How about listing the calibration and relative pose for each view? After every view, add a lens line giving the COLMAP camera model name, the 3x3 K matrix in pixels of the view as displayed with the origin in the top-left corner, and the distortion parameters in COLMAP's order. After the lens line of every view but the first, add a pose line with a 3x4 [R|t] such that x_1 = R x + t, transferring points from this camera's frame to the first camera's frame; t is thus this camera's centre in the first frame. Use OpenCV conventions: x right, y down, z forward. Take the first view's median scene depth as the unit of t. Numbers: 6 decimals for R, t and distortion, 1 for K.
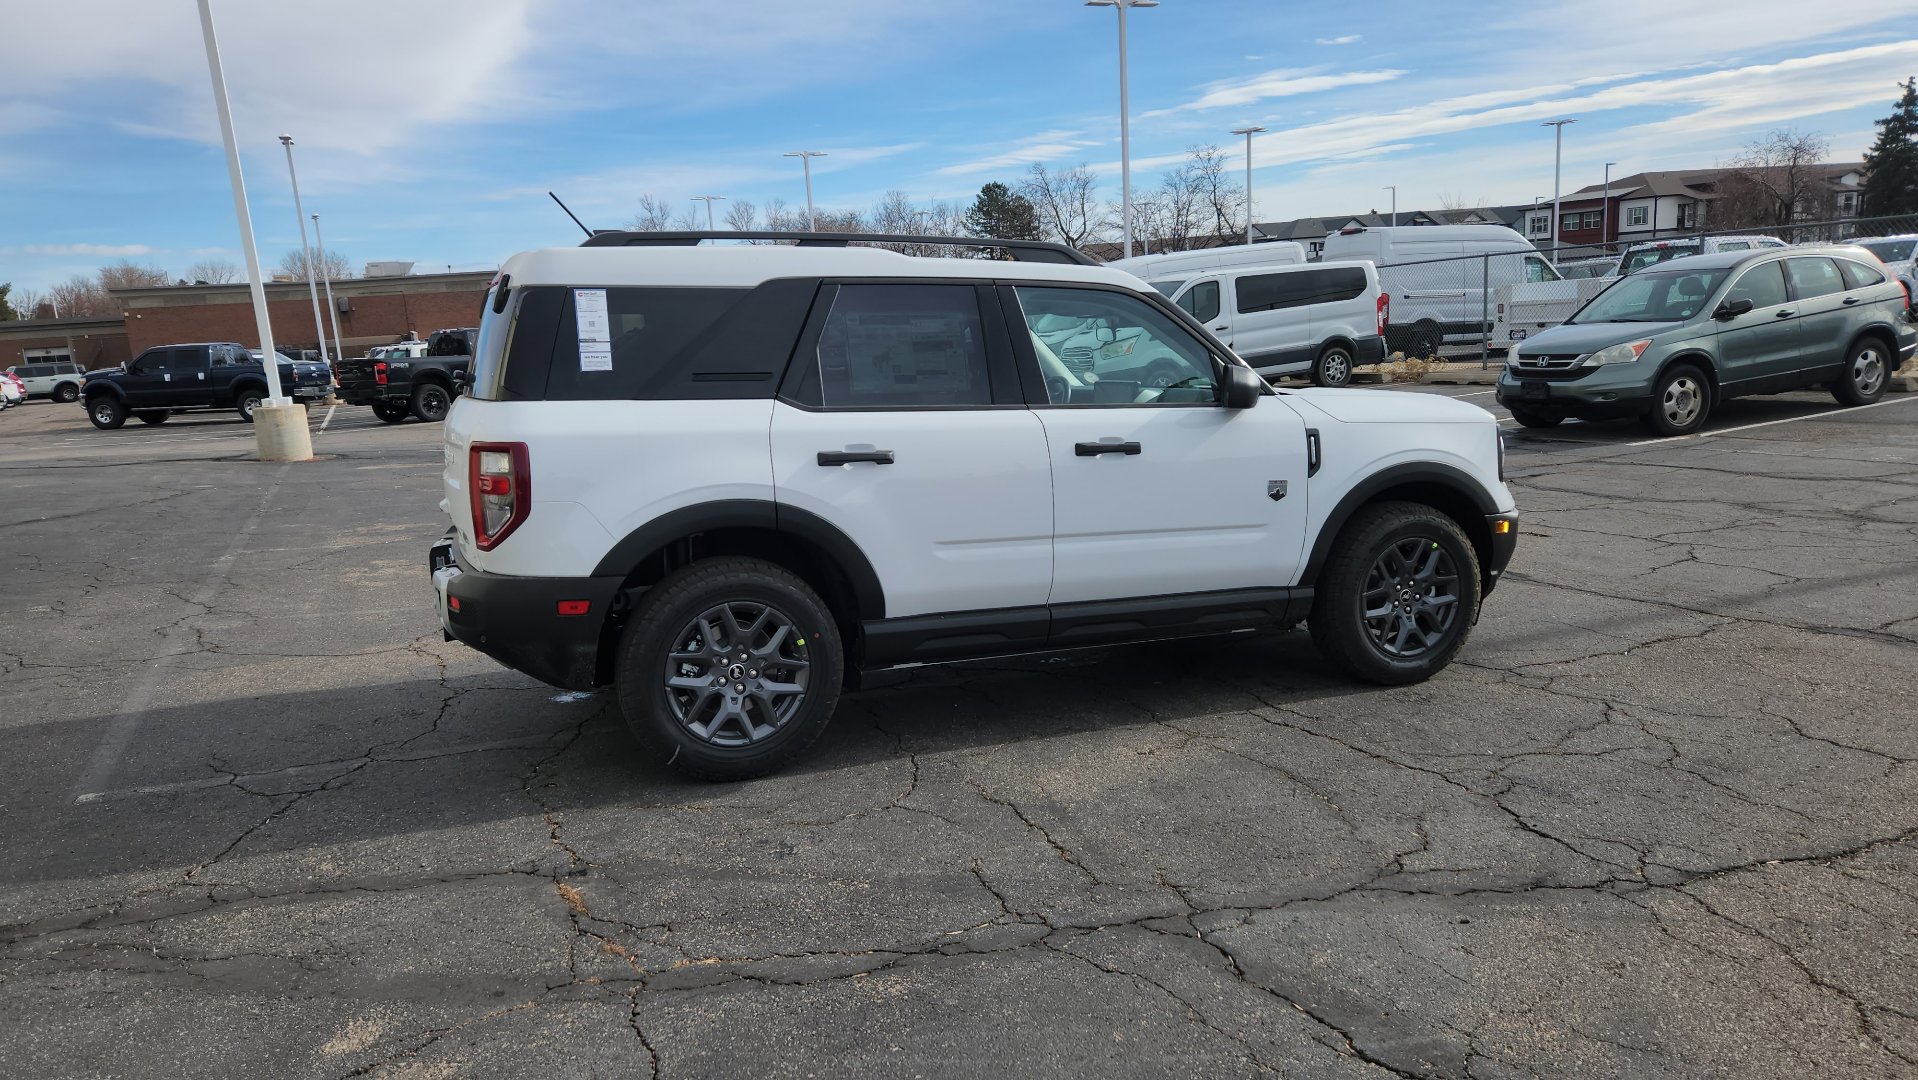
lens RADIAL K [[1273.5, 0, 915.3], [0, 1273.5, 562.6], [0, 0, 1]] dist [0.063620, -0.048929]
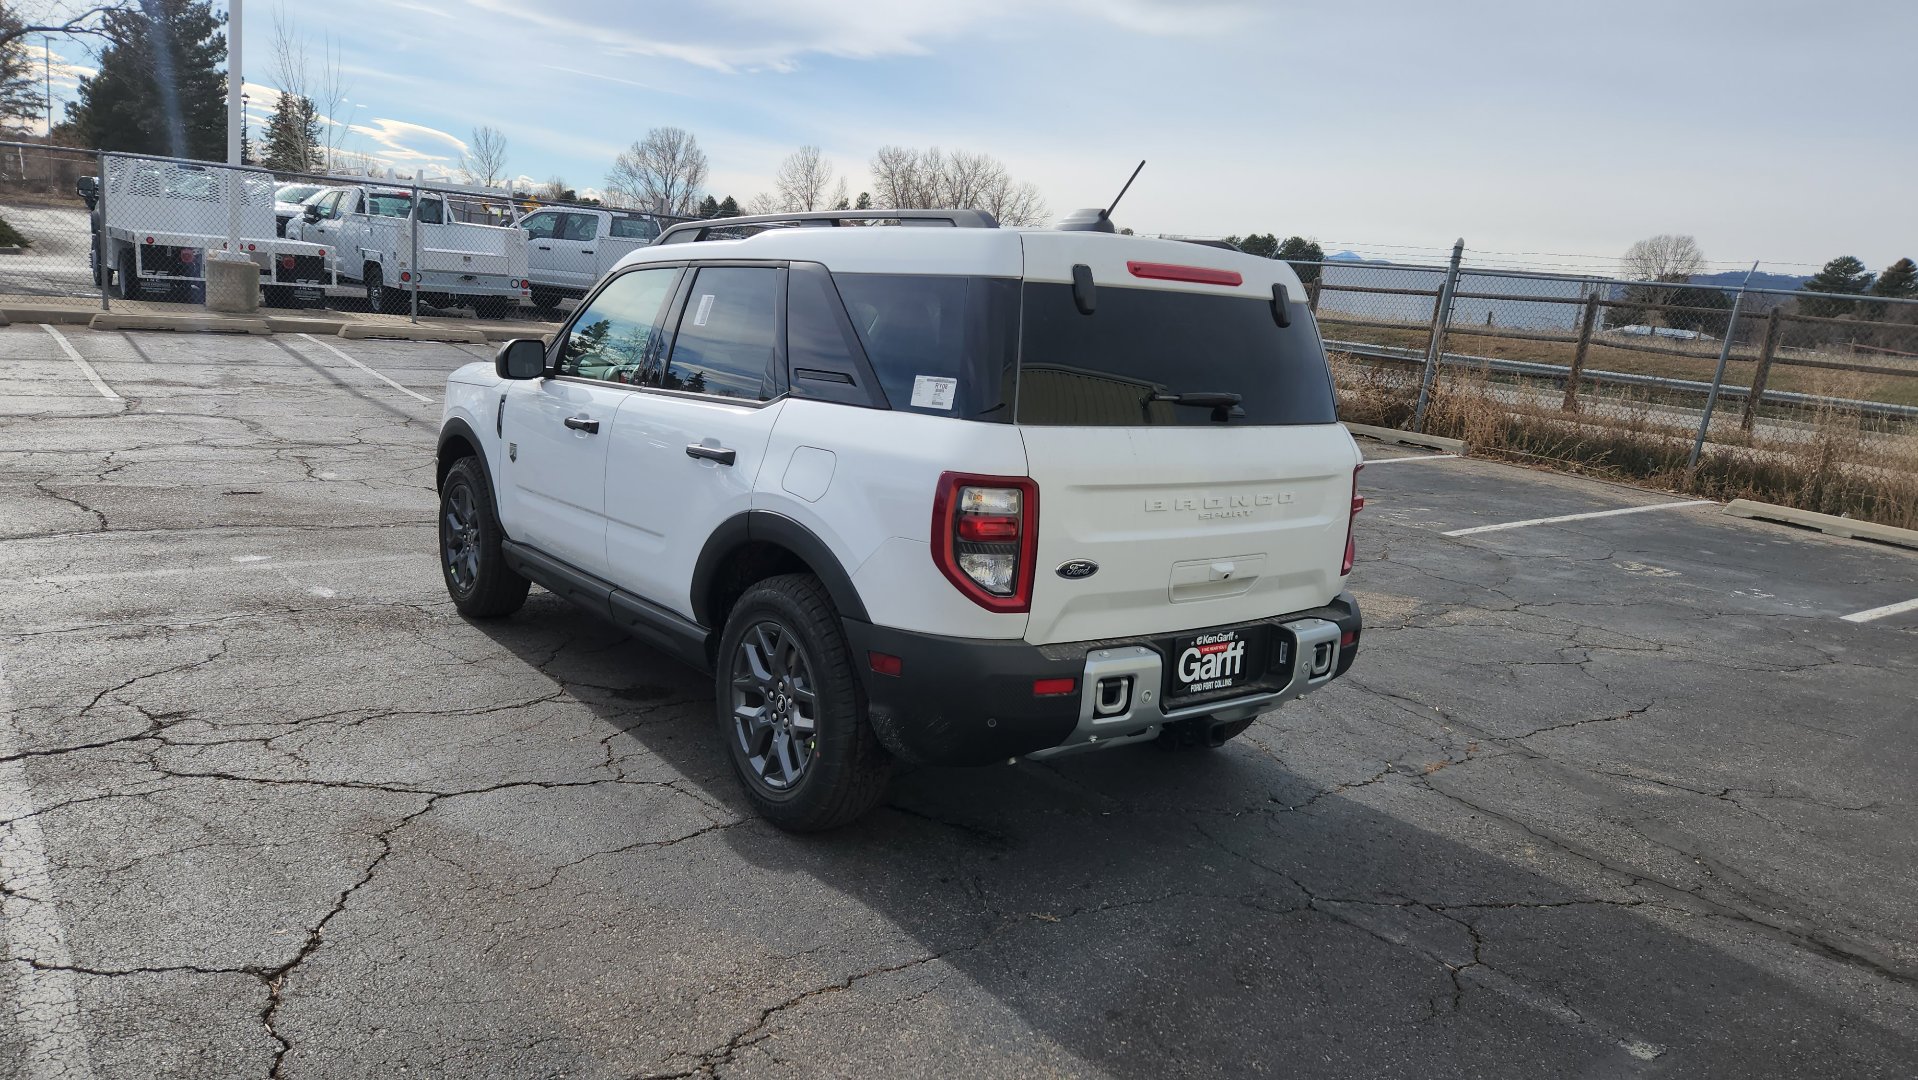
lens RADIAL K [[1273.1, 0, 921.9], [0, 1273.1, 550.3], [0, 0, 1]] dist [0.074447, -0.063465]
pose [[-0.265424, -0.173055, 0.948473, -1.019336], [0.099008, 0.973666, 0.205358, -0.226321], [-0.959035, 0.148413, -0.241301, 1.331978]]
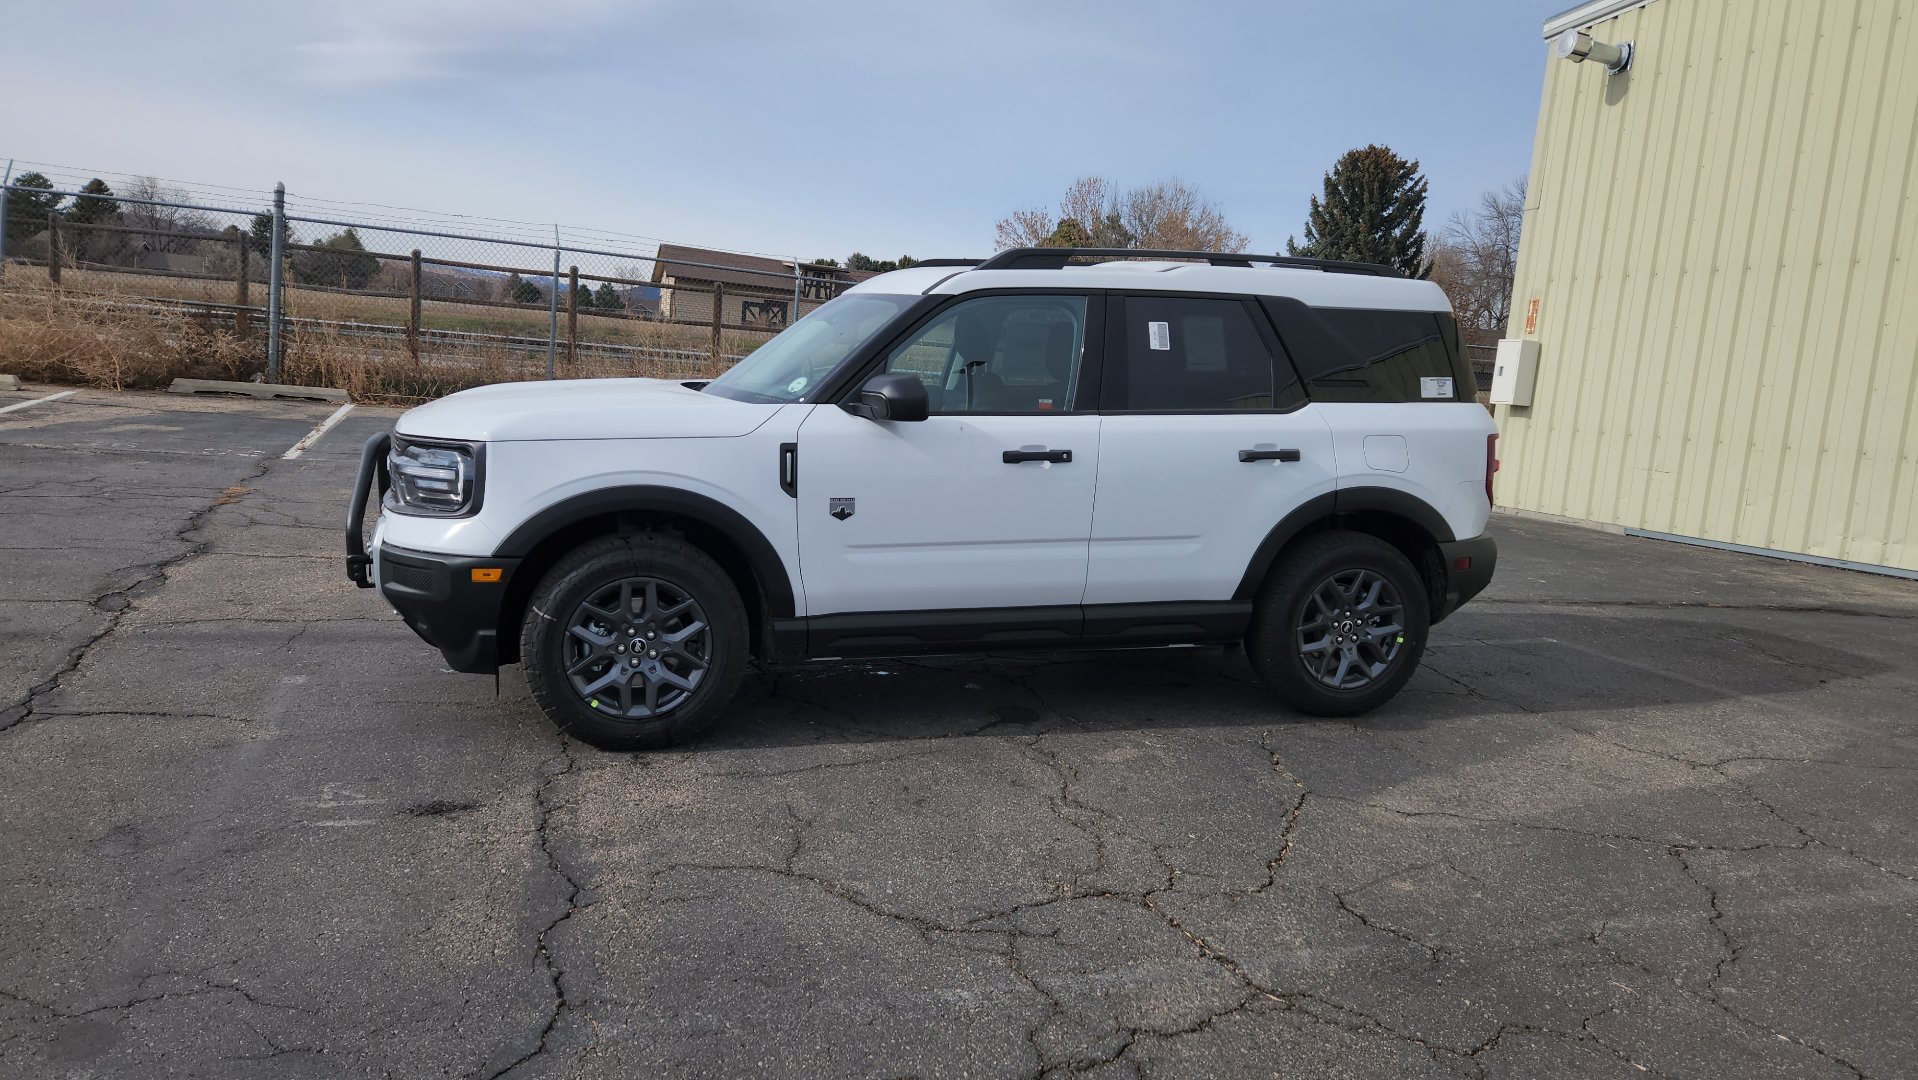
lens RADIAL K [[1275.5, 0, 916.4], [0, 1275.5, 531.4], [0, 0, 1]] dist [0.079258, -0.073638]
pose [[-0.995735, -0.038293, 0.083932, 0.007635], [-0.010060, 0.949430, 0.313818, -0.390877], [-0.091705, 0.311636, -0.945766, 2.264936]]
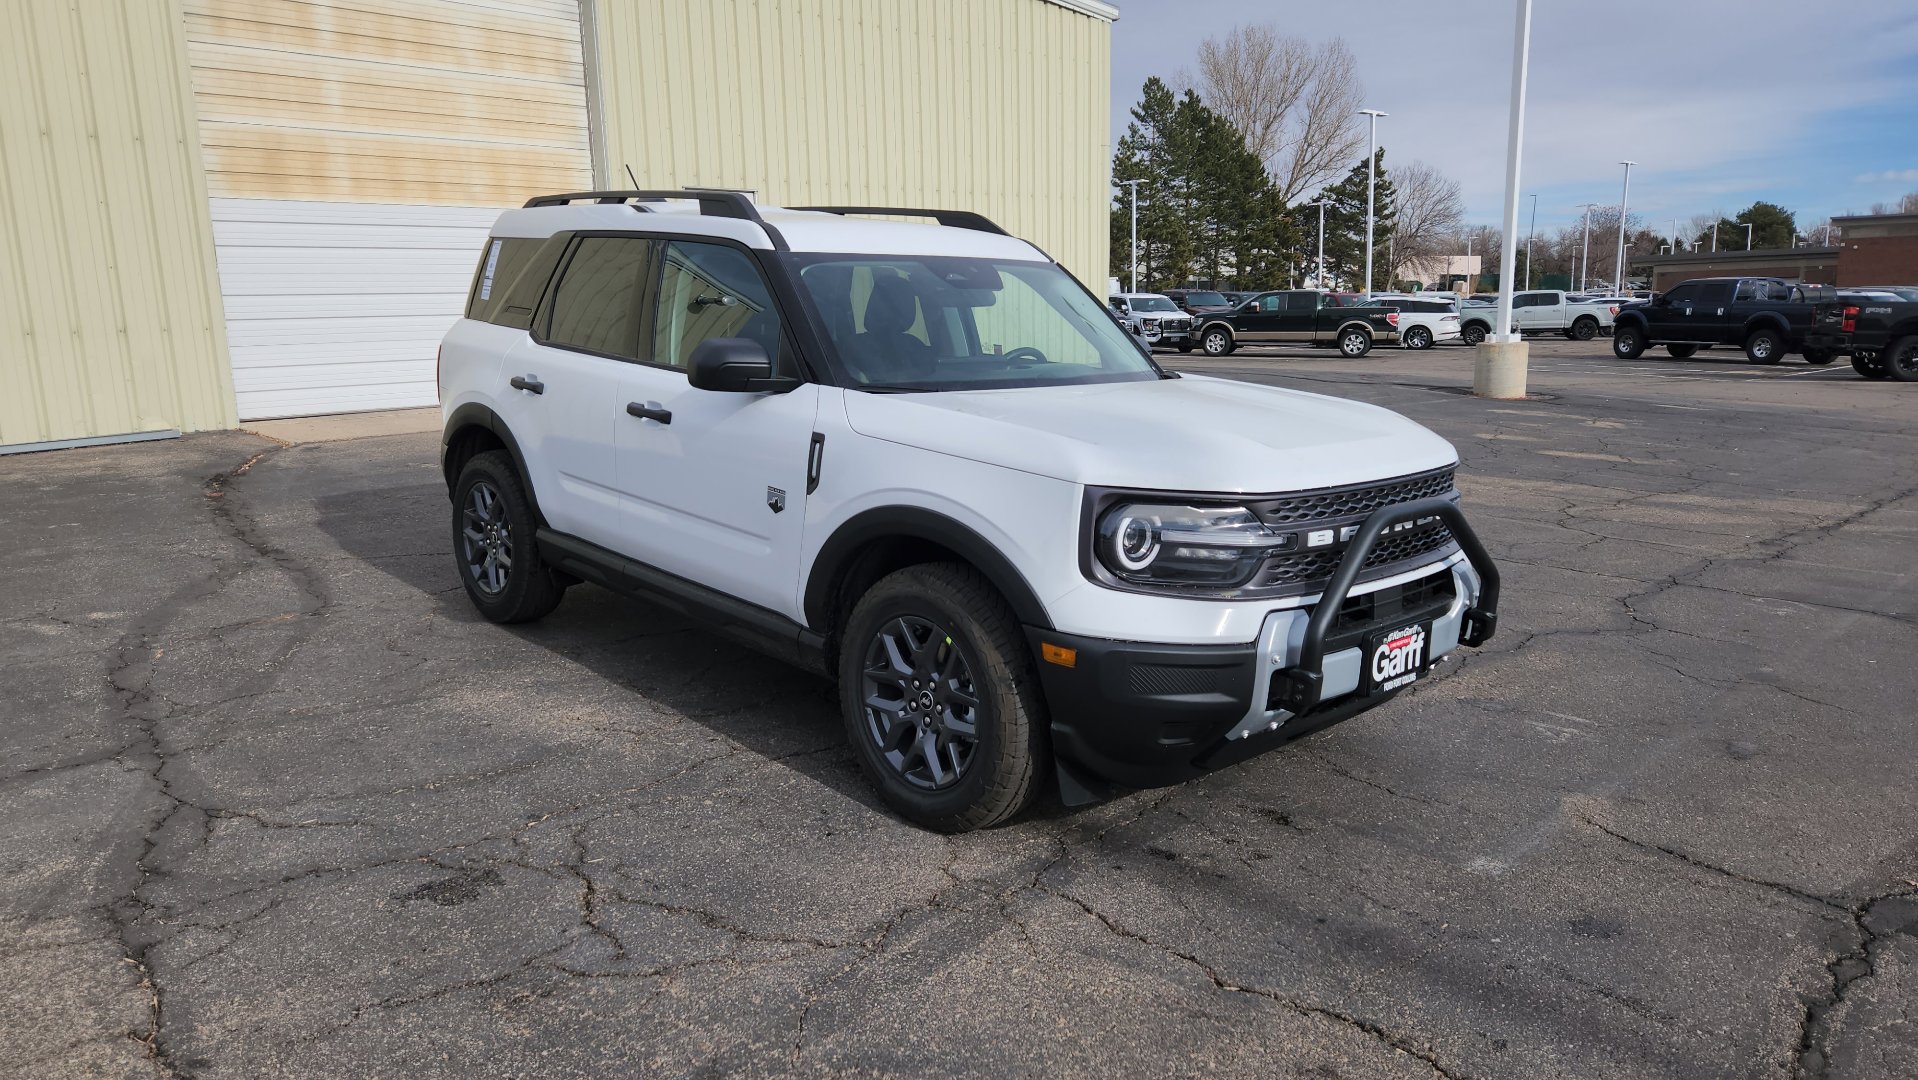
lens RADIAL K [[1273.1, 0, 921.9], [0, 1273.1, 550.3], [0, 0, 1]] dist [0.074447, -0.063465]
pose [[0.362159, 0.228044, -0.903790, 1.073054], [-0.188698, 0.967472, 0.168499, -0.182595], [0.912817, 0.109520, 0.393410, 0.789828]]
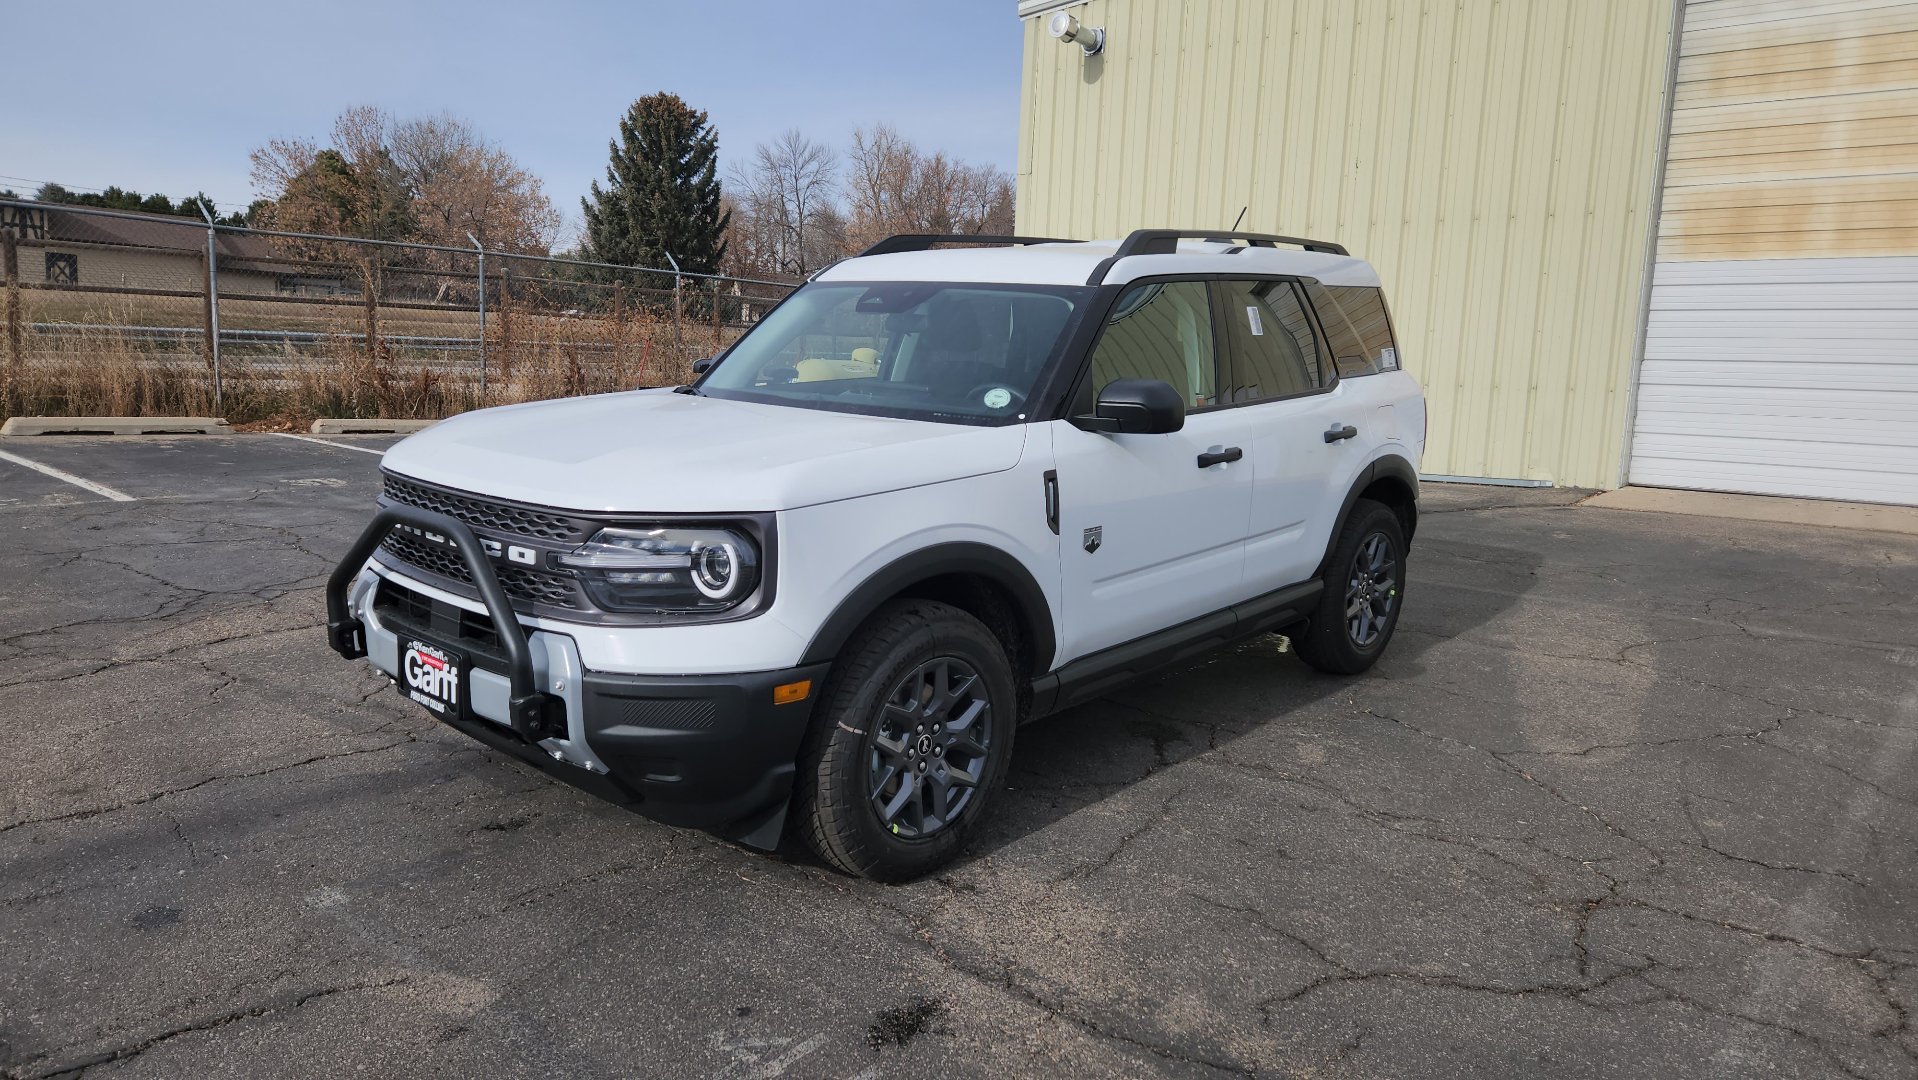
lens RADIAL K [[1274.5, 0, 936.0], [0, 1274.5, 530.2], [0, 0, 1]] dist [0.074384, -0.060423]
pose [[-0.895149, 0.079217, -0.438673, 0.576617], [-0.077867, 0.941166, 0.328852, -0.376238], [0.438914, 0.328529, -0.836315, 2.012435]]
